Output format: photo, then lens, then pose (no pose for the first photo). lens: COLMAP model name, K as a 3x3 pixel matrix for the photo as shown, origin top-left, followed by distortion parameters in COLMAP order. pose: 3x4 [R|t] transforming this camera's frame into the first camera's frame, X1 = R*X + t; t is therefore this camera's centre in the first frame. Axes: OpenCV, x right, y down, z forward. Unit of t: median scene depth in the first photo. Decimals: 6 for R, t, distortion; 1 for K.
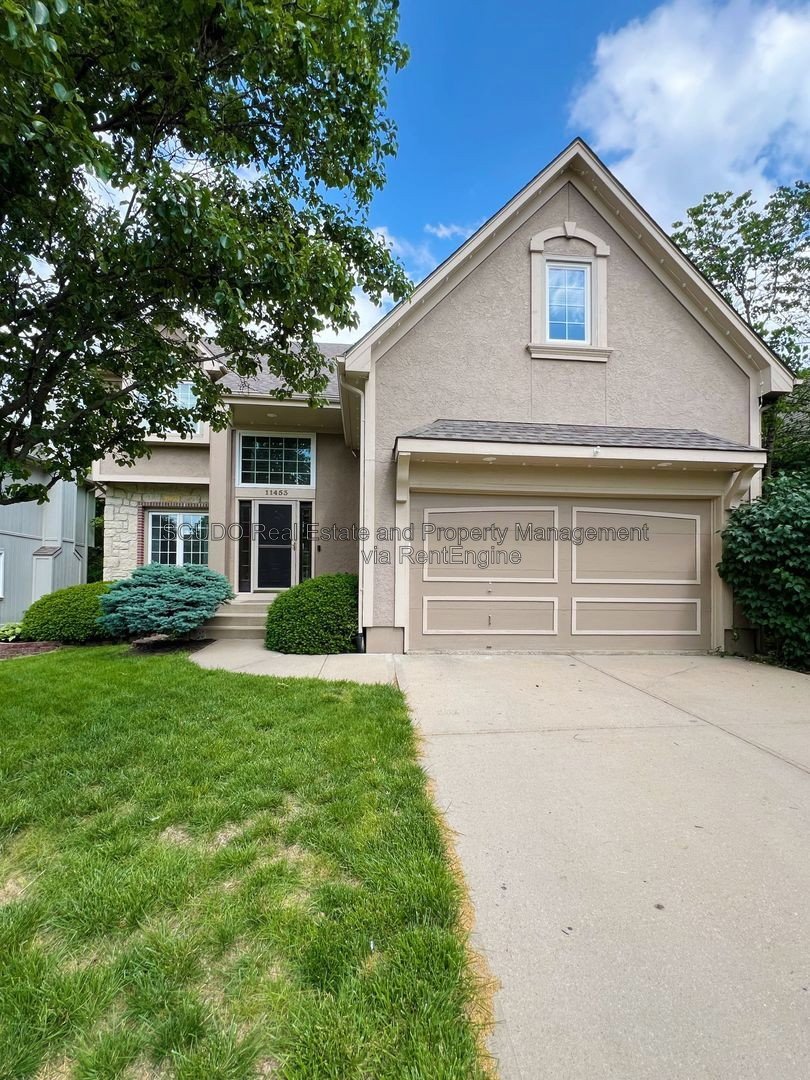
lens RADIAL K [[437.1, 0, 370.5], [0, 437.1, 578.4], [0, 0, 1]] dist [-0.002635, -0.000309]
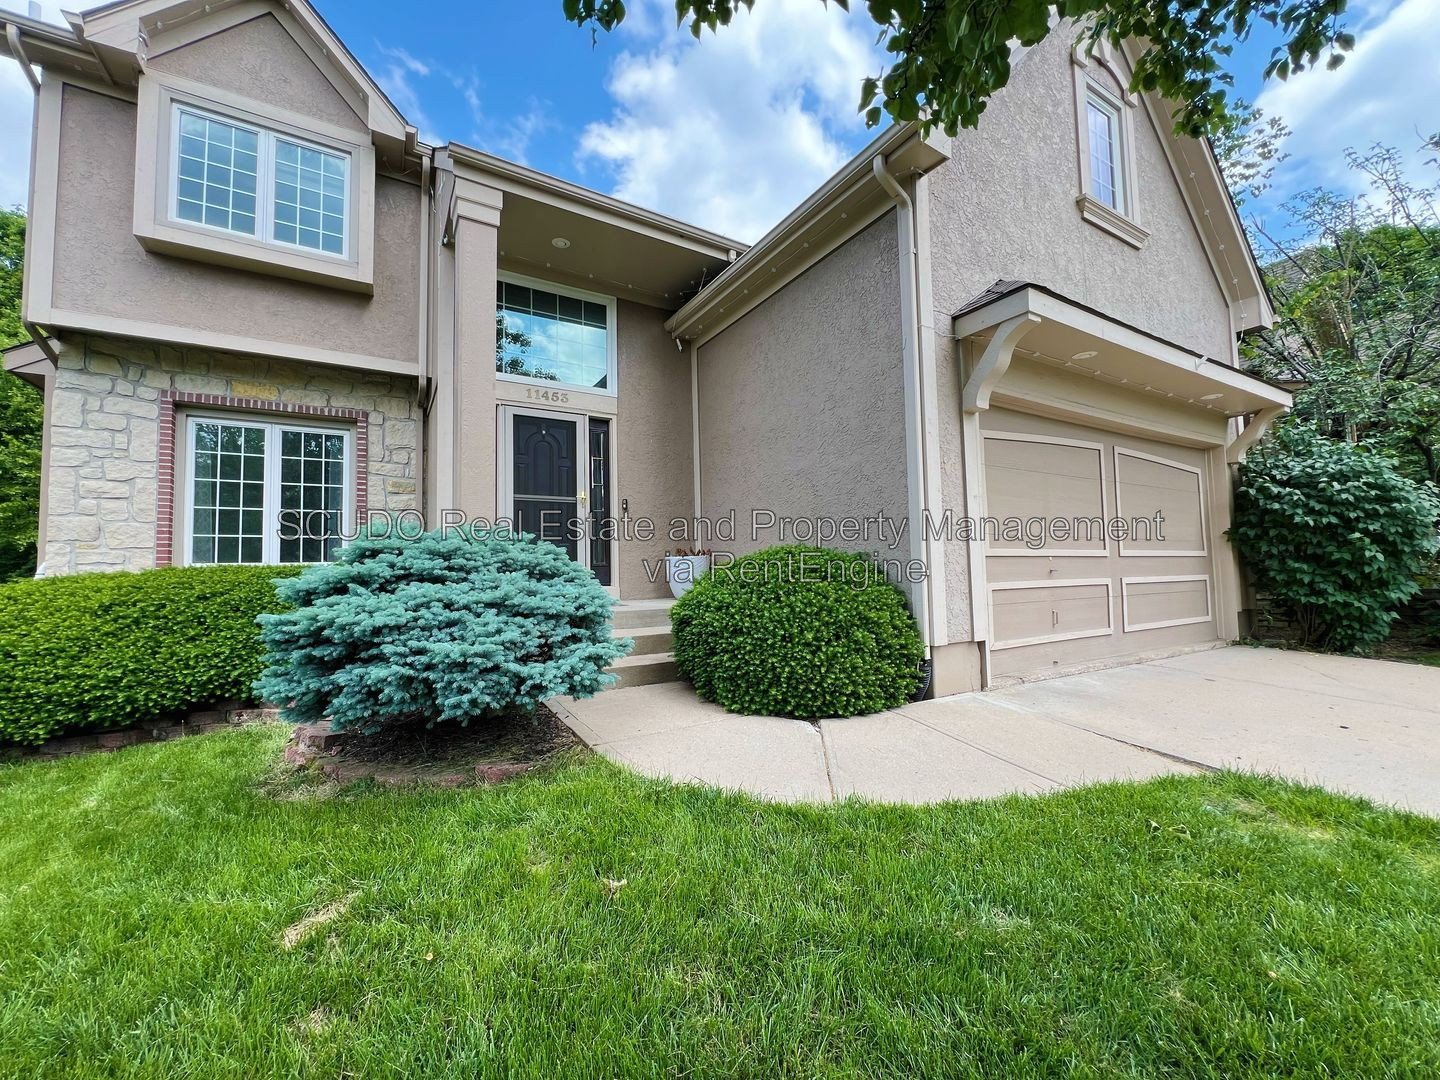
lens RADIAL K [[582.9, 0, 721.8], [0, 582.9, 537.8], [0, 0, 1]] dist [-0.002635, -0.000309]
pose [[0.902809, -0.000140, 0.430042, -0.478725], [0.018613, 0.999076, -0.038750, 0.004829], [-0.429639, 0.042988, 0.901977, 0.432985]]
